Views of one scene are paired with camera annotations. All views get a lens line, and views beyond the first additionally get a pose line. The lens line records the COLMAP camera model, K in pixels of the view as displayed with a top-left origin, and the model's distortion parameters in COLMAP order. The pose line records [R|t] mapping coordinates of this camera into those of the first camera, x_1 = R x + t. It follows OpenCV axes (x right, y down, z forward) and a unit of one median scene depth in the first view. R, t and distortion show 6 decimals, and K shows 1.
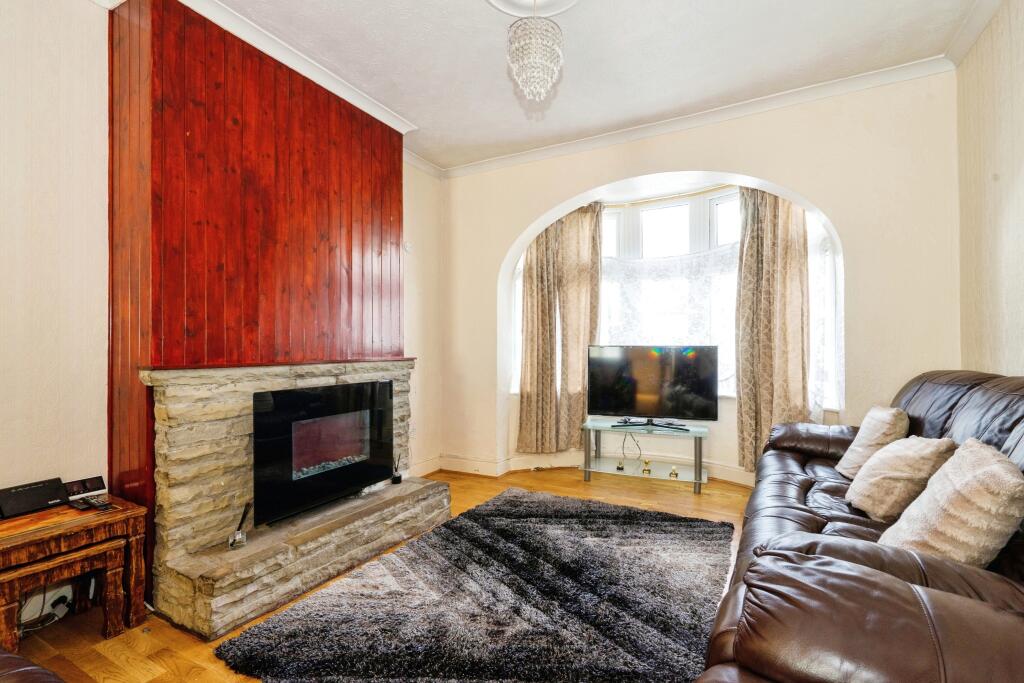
lens RADIAL K [[470.1, 0, 506.2], [0, 470.1, 346.0], [0, 0, 1]] dist [-0.014369, 0.003533]
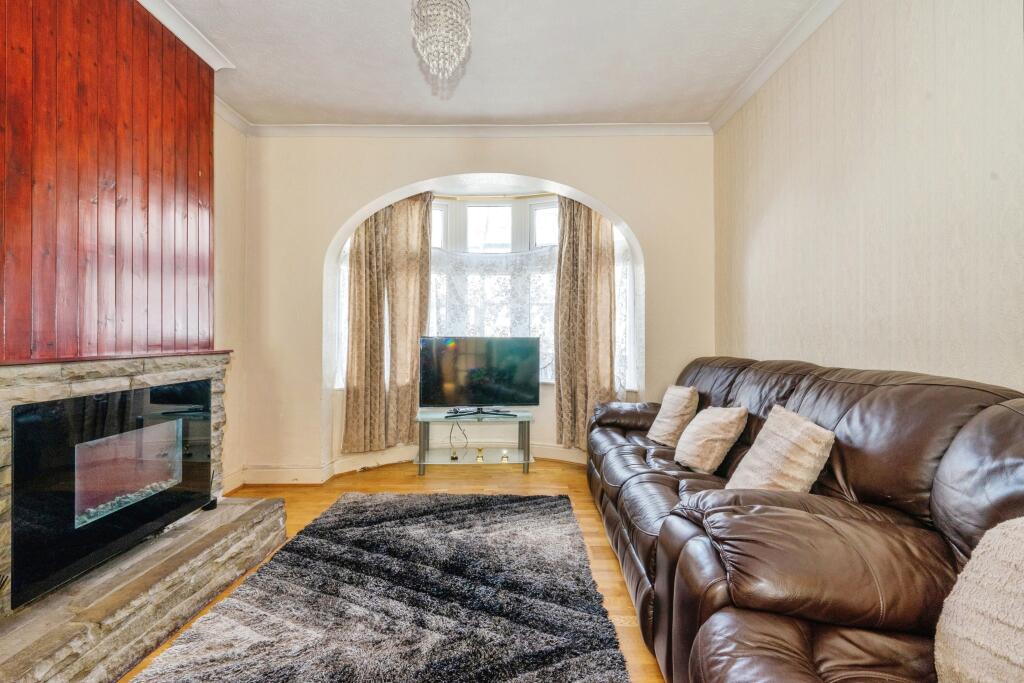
lens RADIAL K [[470.1, 0, 510.2], [0, 470.1, 337.1], [0, 0, 1]] dist [-0.014369, 0.003533]
pose [[0.878176, 0.005443, 0.478307, -0.187020], [-0.005738, 0.999983, -0.000844, 0.000144], [-0.478304, -0.002003, 0.878192, 0.074384]]
